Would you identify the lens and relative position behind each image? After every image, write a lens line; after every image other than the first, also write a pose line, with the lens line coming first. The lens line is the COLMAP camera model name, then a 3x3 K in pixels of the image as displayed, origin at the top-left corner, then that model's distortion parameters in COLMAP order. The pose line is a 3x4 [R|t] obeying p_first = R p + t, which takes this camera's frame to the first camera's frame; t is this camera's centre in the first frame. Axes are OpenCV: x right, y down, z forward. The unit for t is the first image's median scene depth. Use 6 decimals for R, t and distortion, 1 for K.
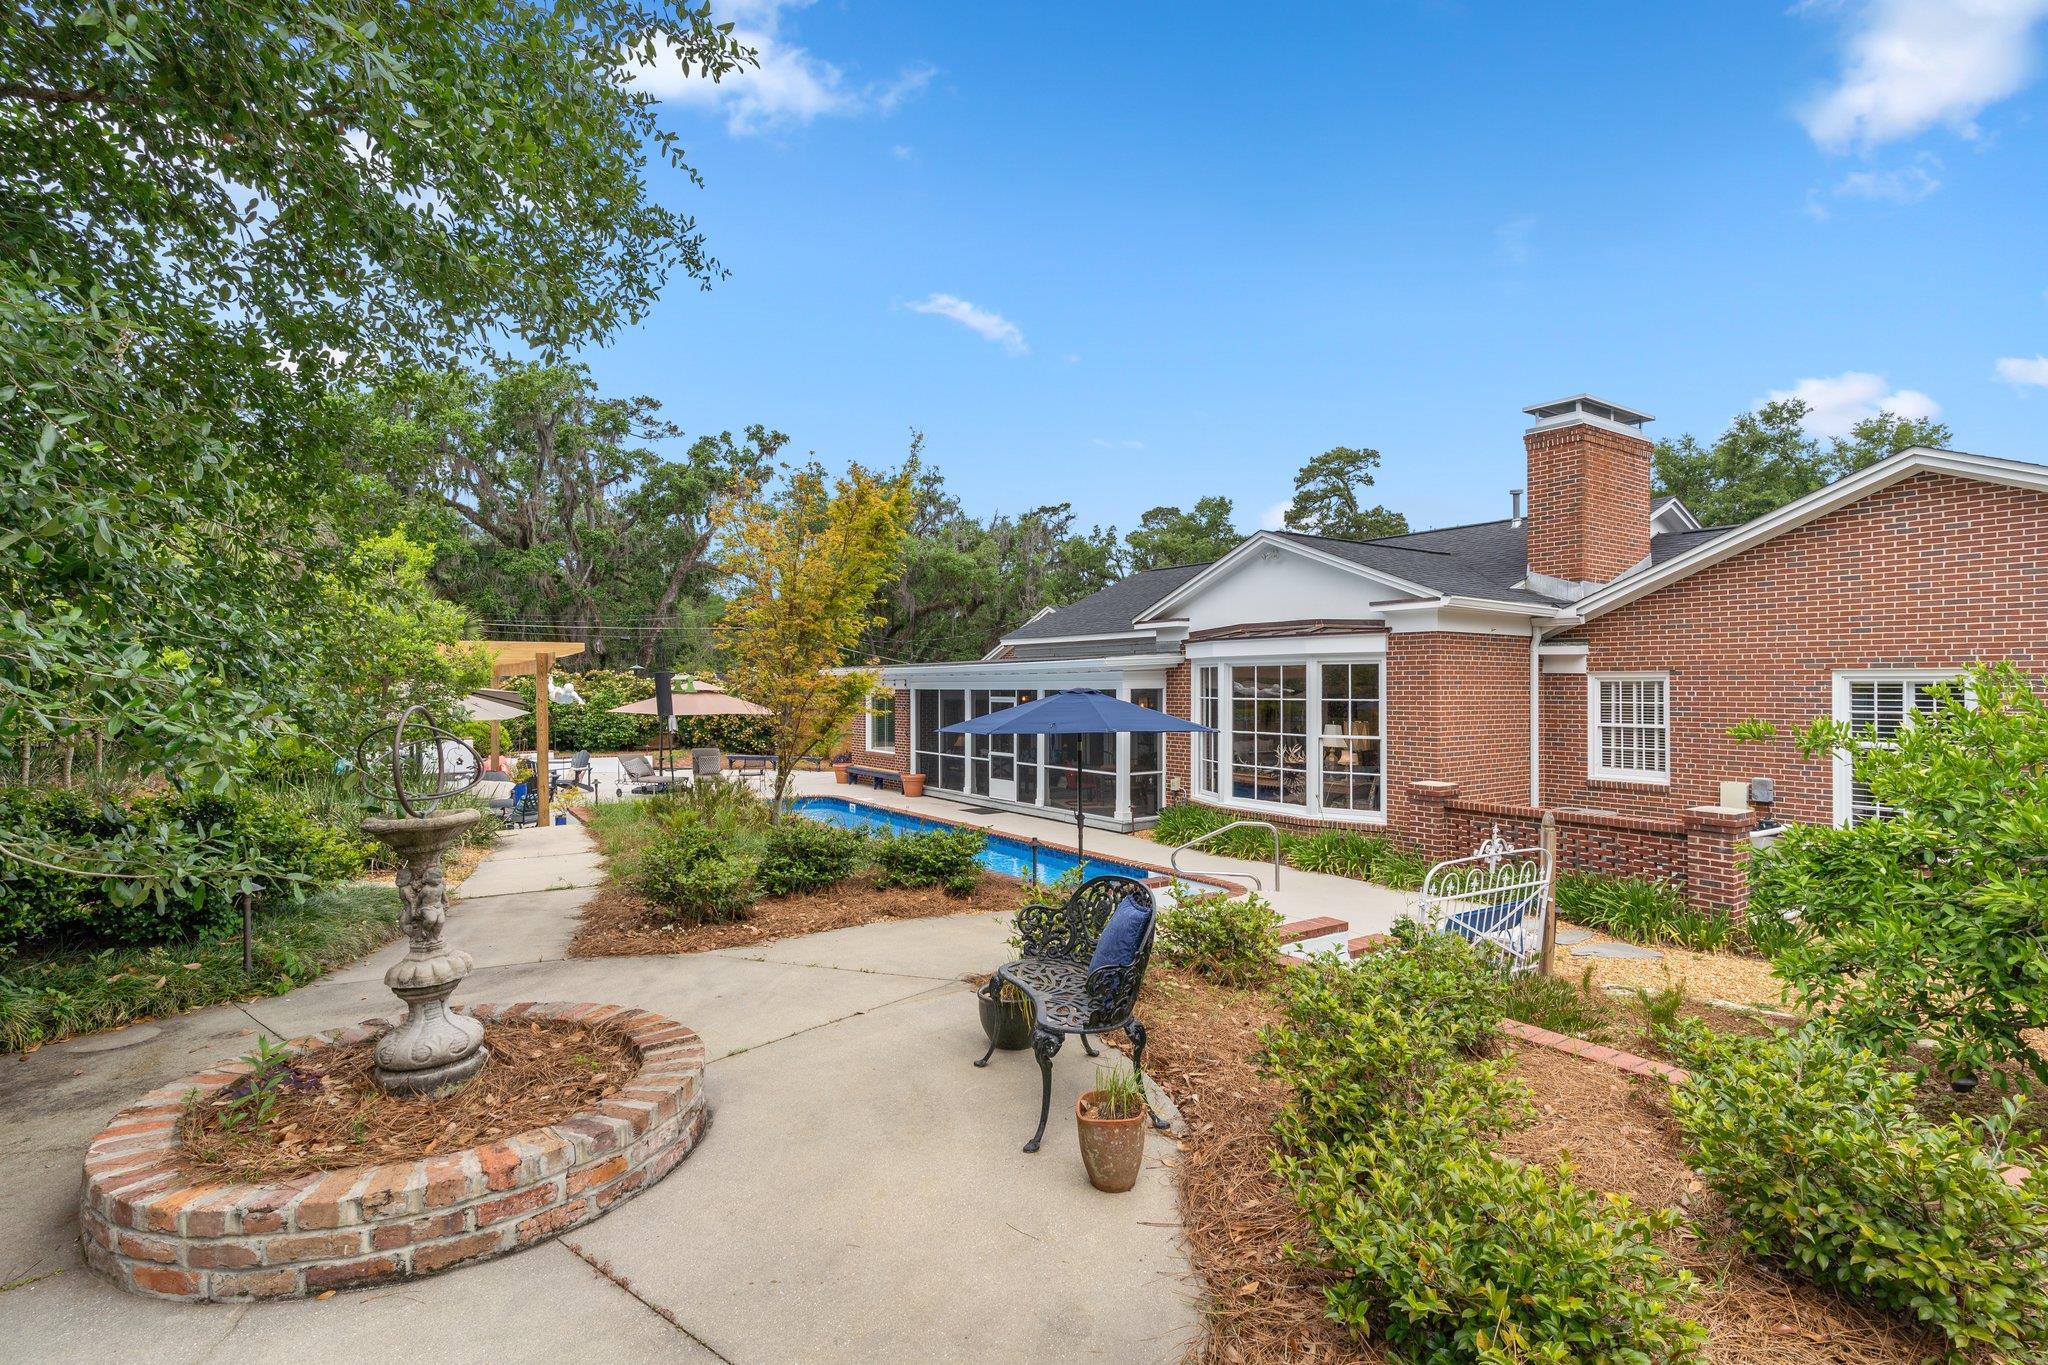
lens RADIAL K [[974.1, 0, 1024.0], [0, 974.1, 682.5], [0, 0, 1]] dist [-0.001629, -0.000142]
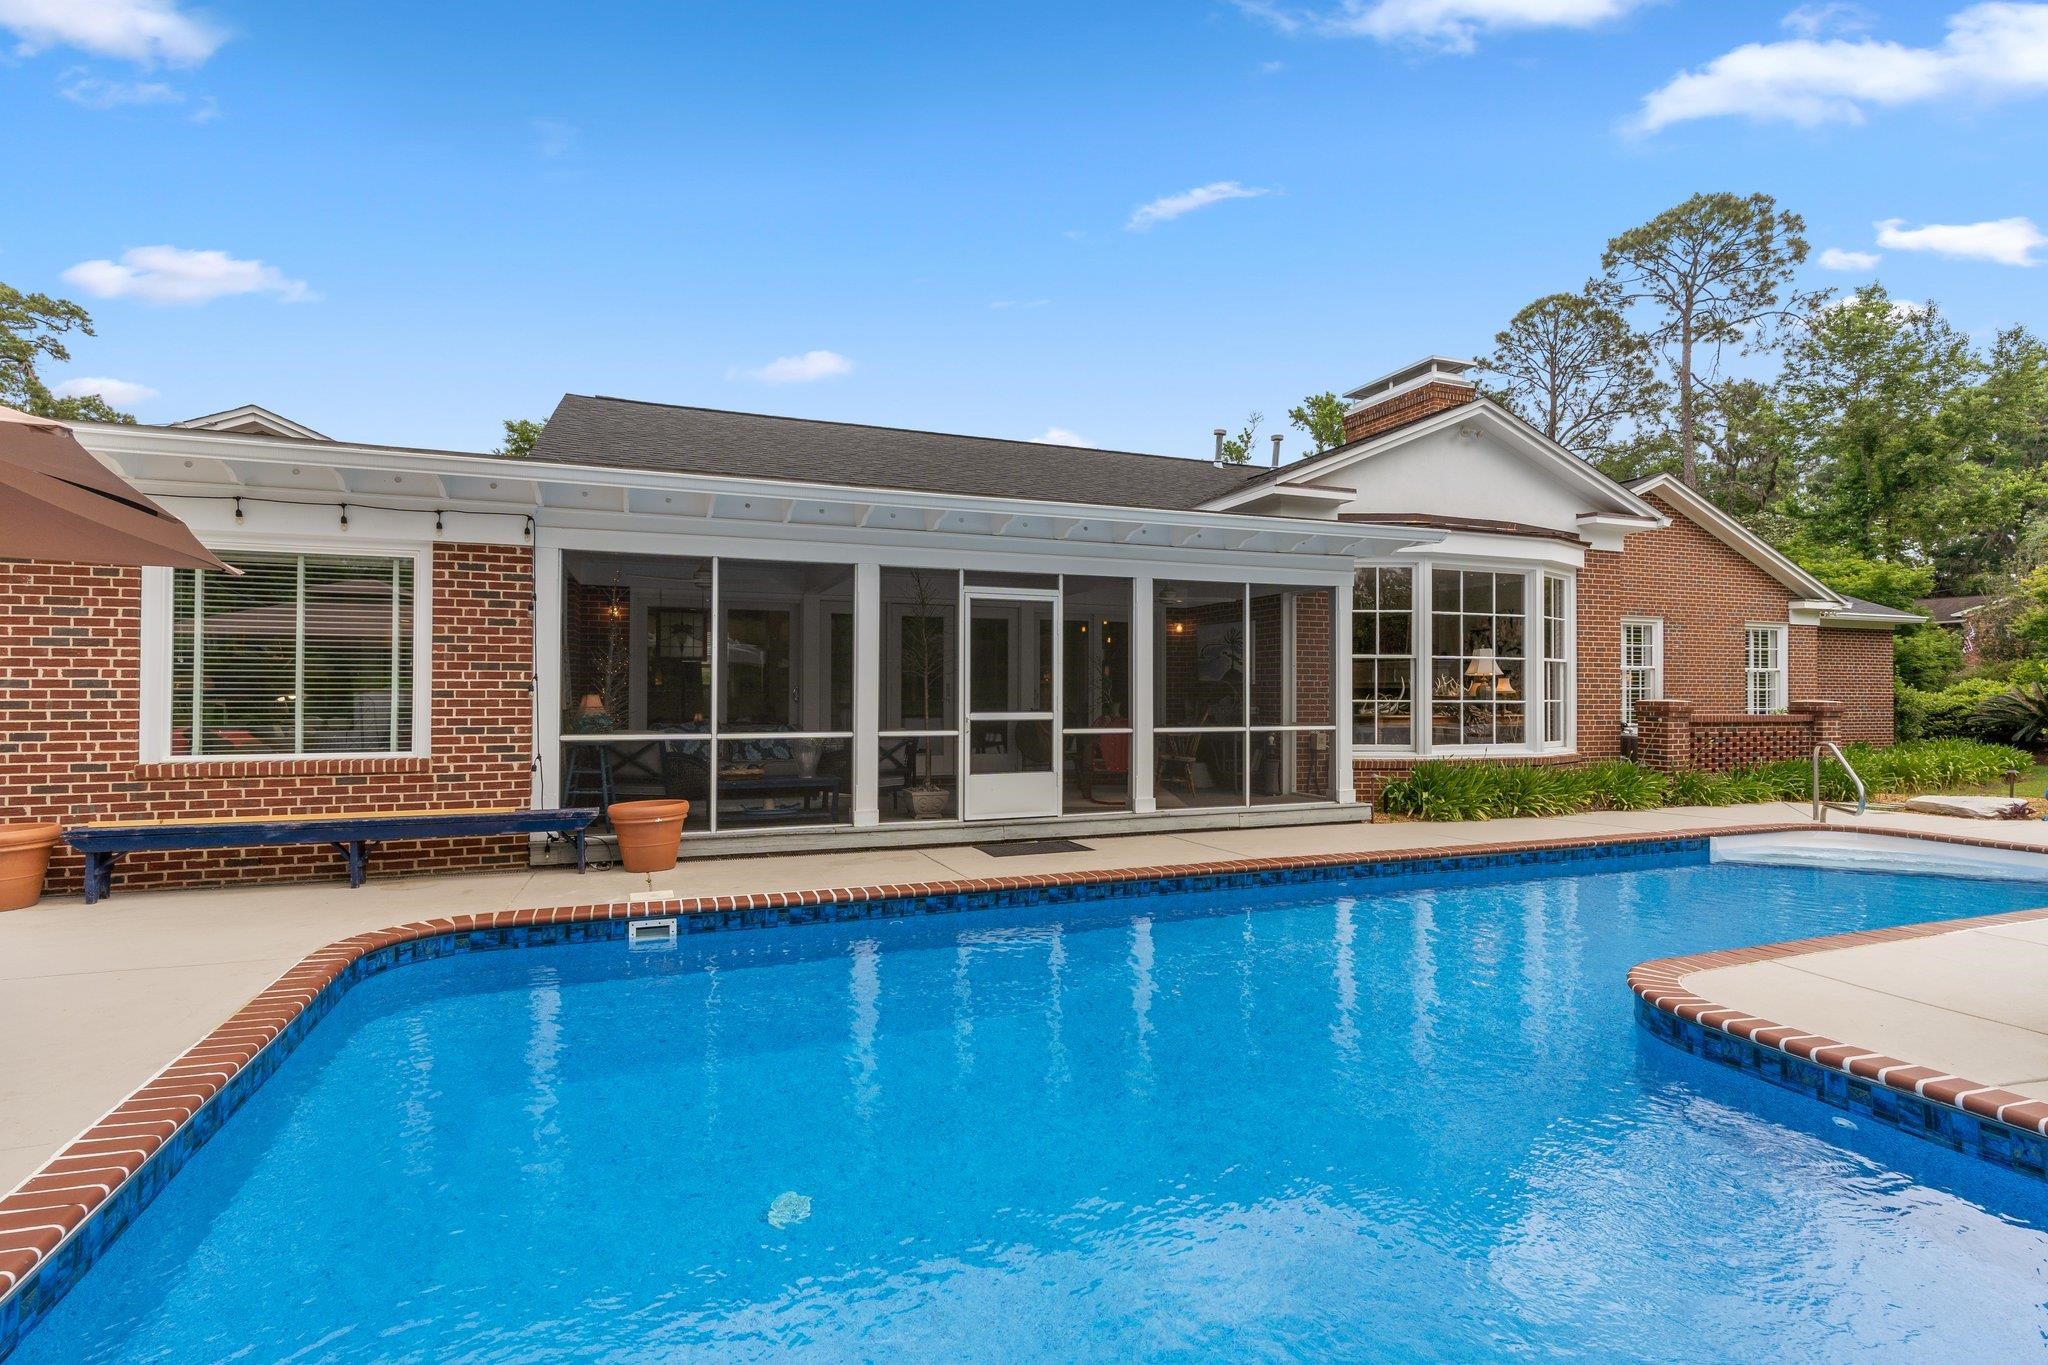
lens RADIAL K [[974.1, 0, 1024.0], [0, 974.1, 682.5], [0, 0, 1]] dist [-0.001629, -0.000142]
pose [[0.238592, 0.012680, 0.971037, -0.461912], [-0.005072, 0.999917, -0.011811, 0.064441], [-0.971107, -0.002107, 0.238637, 0.902825]]
